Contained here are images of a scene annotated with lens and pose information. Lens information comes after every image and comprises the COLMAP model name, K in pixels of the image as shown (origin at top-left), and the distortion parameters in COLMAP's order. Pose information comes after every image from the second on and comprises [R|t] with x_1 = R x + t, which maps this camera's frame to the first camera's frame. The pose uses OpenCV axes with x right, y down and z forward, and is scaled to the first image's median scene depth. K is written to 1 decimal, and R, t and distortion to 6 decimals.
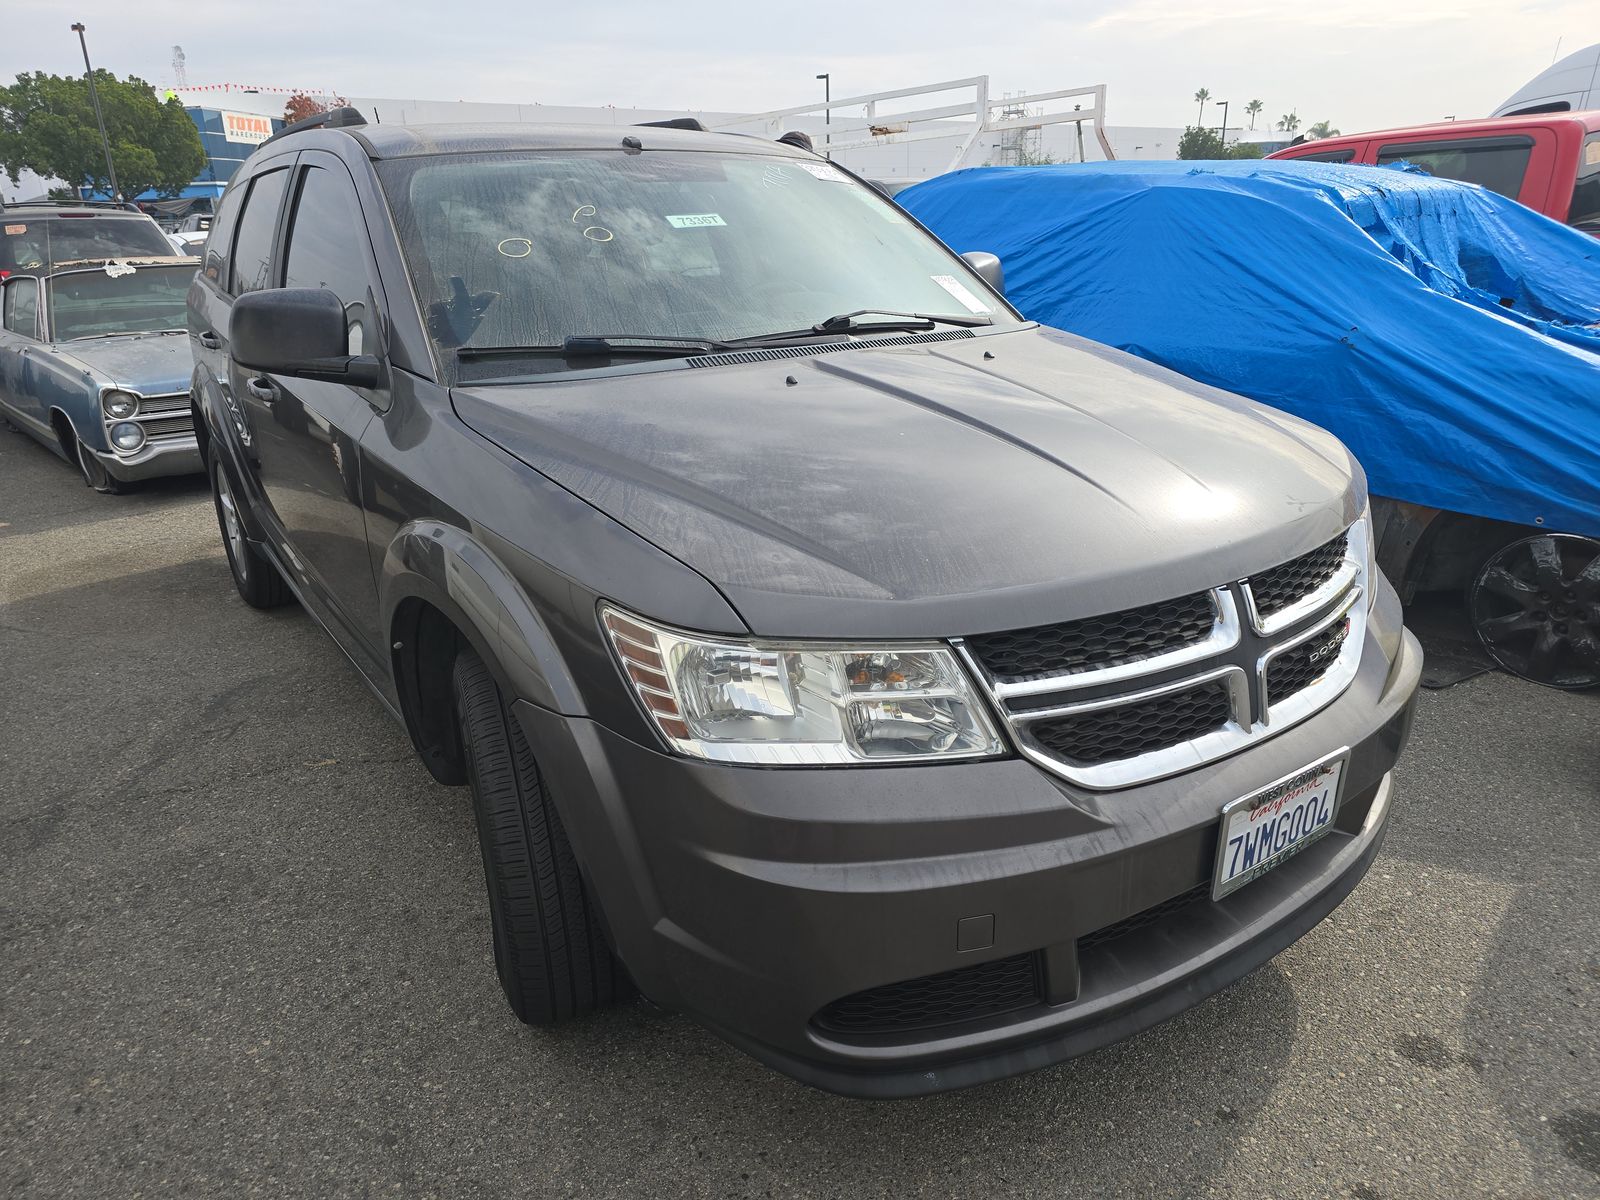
lens RADIAL K [[1104.7, 0, 788.9], [0, 1104.7, 605.7], [0, 0, 1]] dist [0.040766, -0.037842]
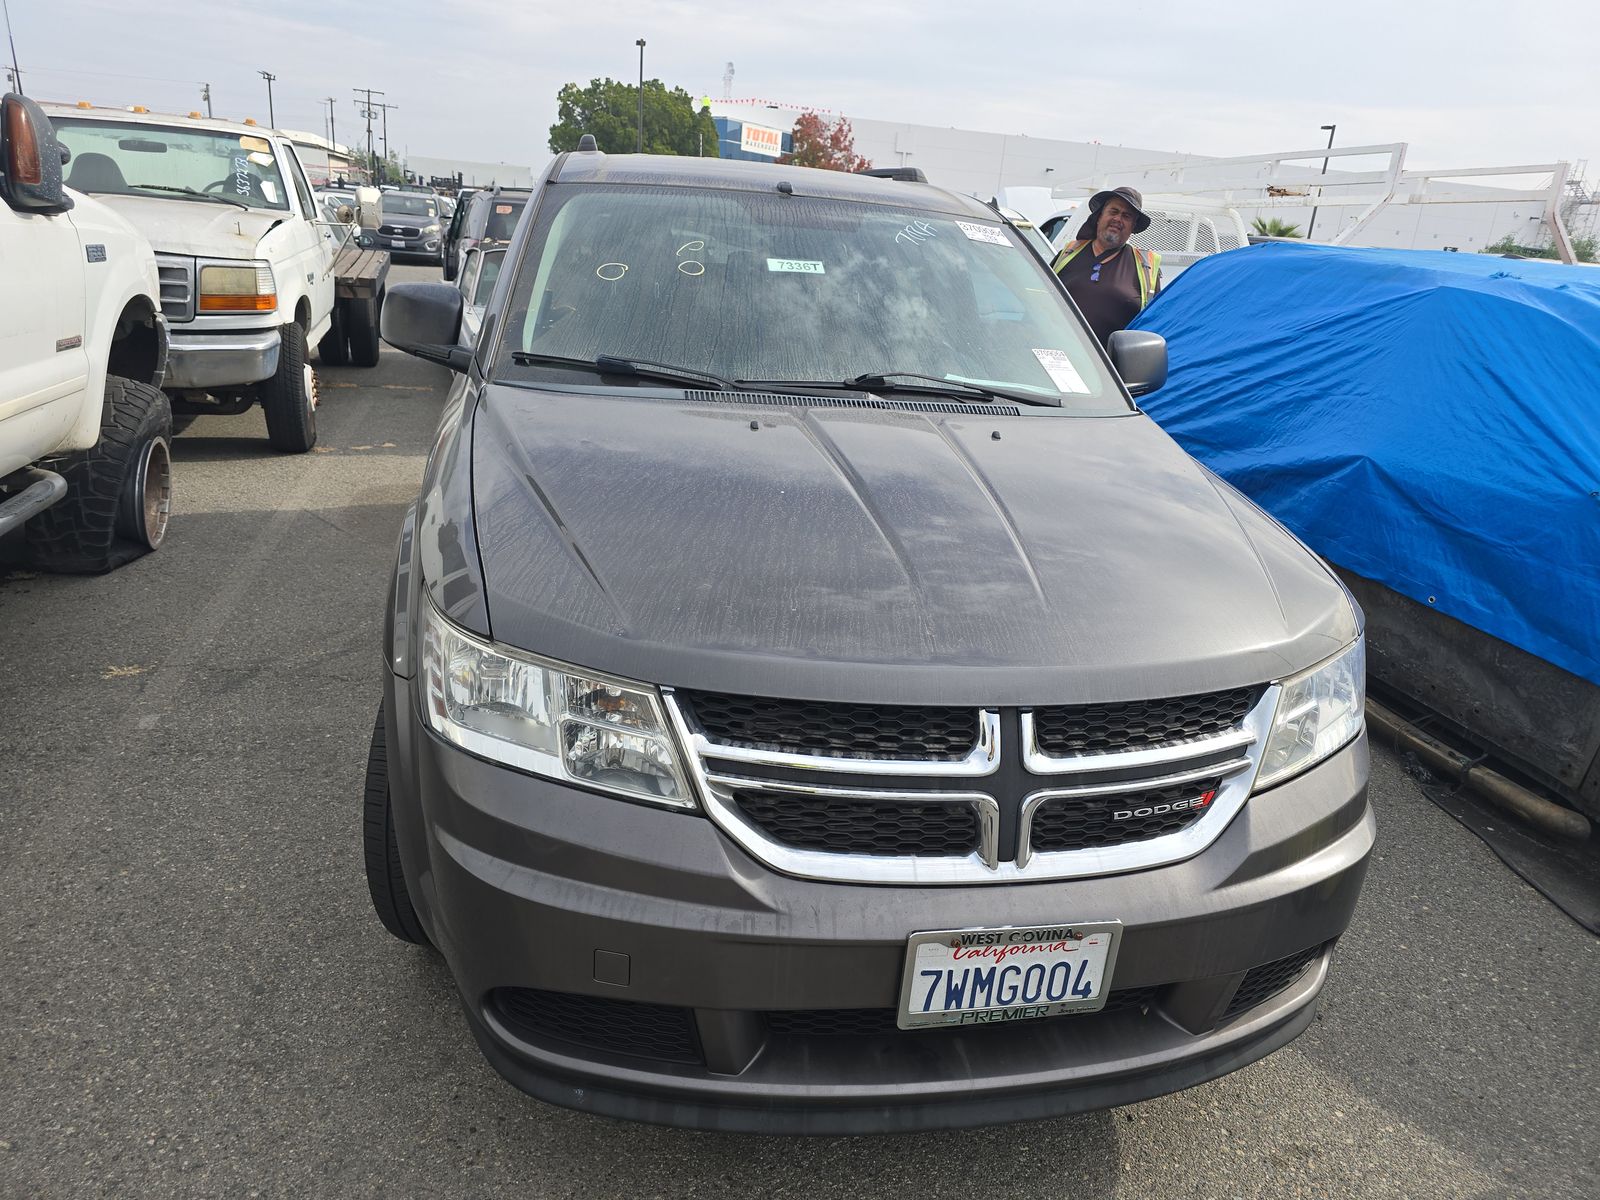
lens RADIAL K [[1104.7, 0, 794.4], [0, 1104.7, 594.4], [0, 0, 1]] dist [0.040766, -0.037842]
pose [[0.912837, 0.215961, -0.346539, 0.399447], [-0.226584, 0.973939, 0.010096, -0.061777], [0.339688, 0.069304, 0.937981, 0.038593]]
